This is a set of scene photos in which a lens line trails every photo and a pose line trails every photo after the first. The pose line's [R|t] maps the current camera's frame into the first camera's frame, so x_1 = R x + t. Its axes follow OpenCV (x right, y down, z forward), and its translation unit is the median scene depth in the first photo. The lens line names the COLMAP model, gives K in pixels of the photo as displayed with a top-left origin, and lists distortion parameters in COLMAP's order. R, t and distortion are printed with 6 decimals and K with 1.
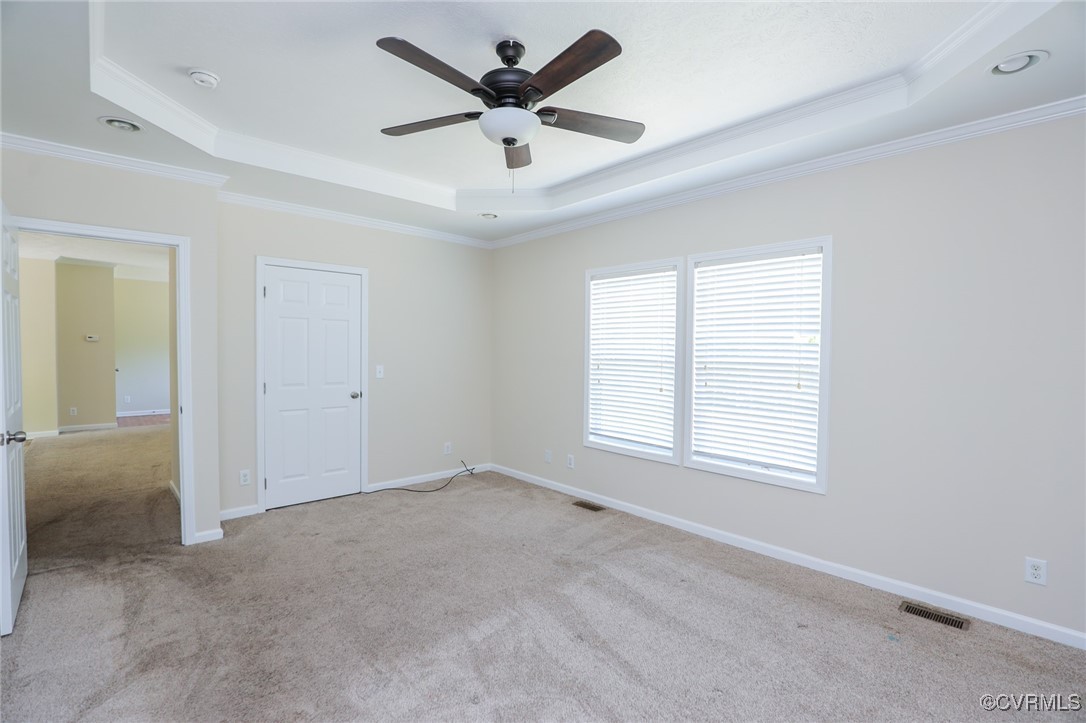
lens RADIAL K [[498.7, 0, 544.4], [0, 498.7, 358.8], [0, 0, 1]] dist [-0.025793, 0.002096]
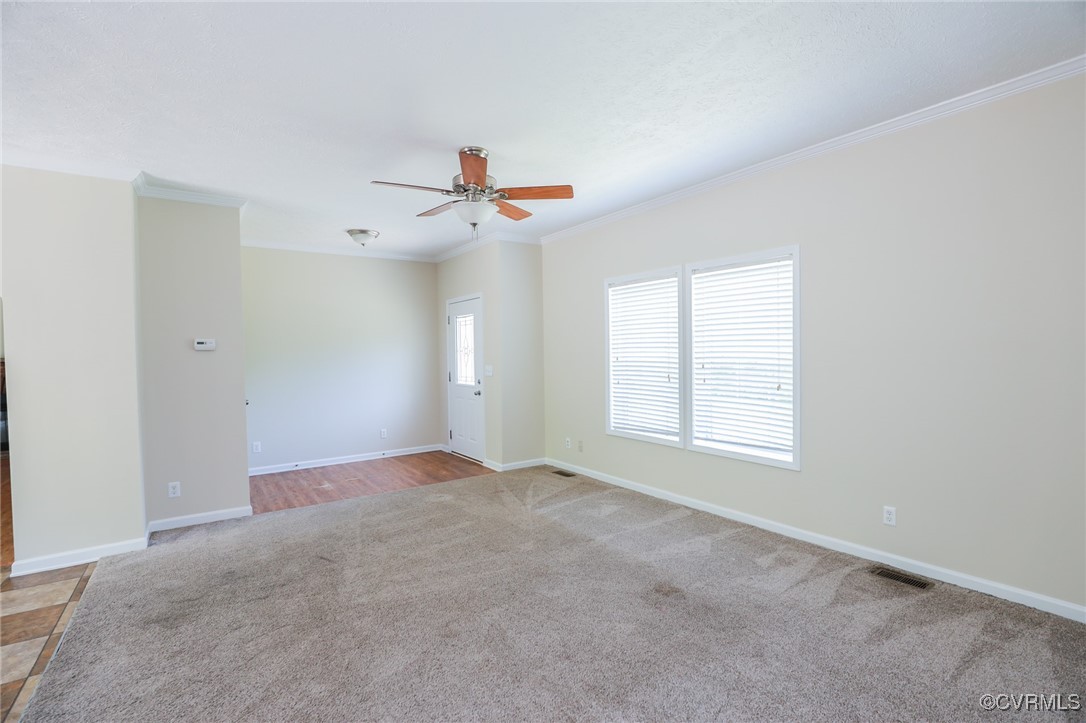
lens RADIAL K [[498.7, 0, 573.5], [0, 498.7, 368.2], [0, 0, 1]] dist [-0.025793, 0.002096]
pose [[0.995703, -0.022393, -0.089861, 0.161797], [0.024218, 0.999521, 0.019267, 0.001442], [0.089387, -0.021360, 0.995768, -0.189252]]
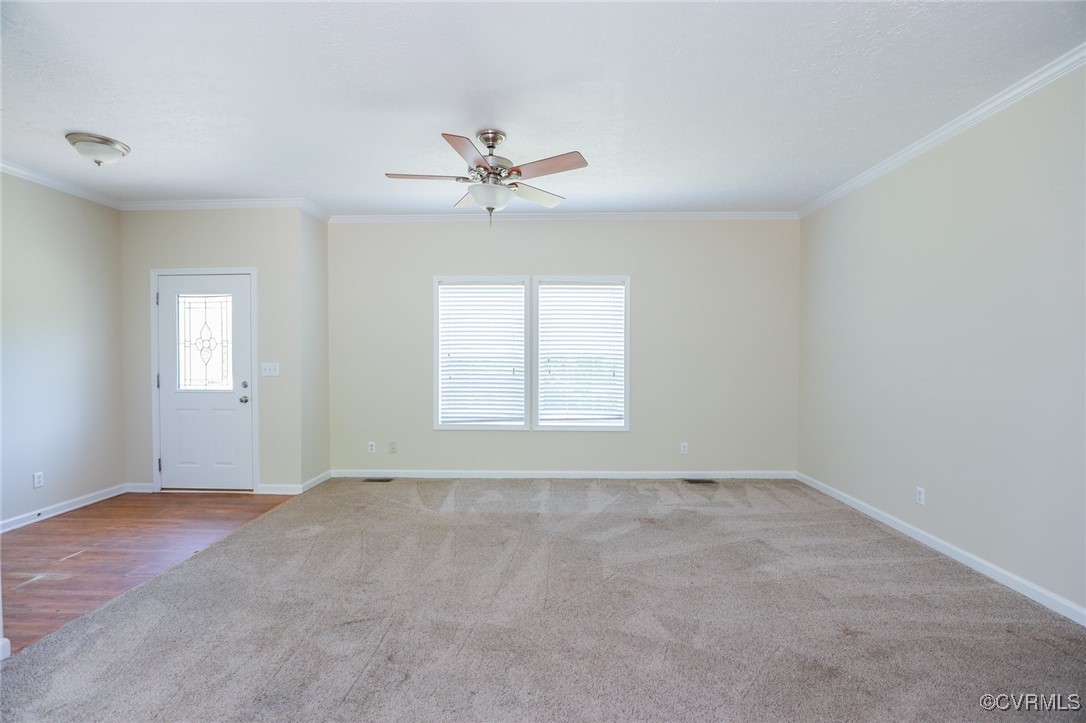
lens RADIAL K [[498.7, 0, 519.9], [0, 498.7, 366.8], [0, 0, 1]] dist [-0.025793, 0.002096]
pose [[0.683486, -0.029177, 0.729380, -0.907263], [0.018616, 0.999573, 0.022540, 0.012634], [-0.729726, -0.001827, 0.683737, 0.120646]]
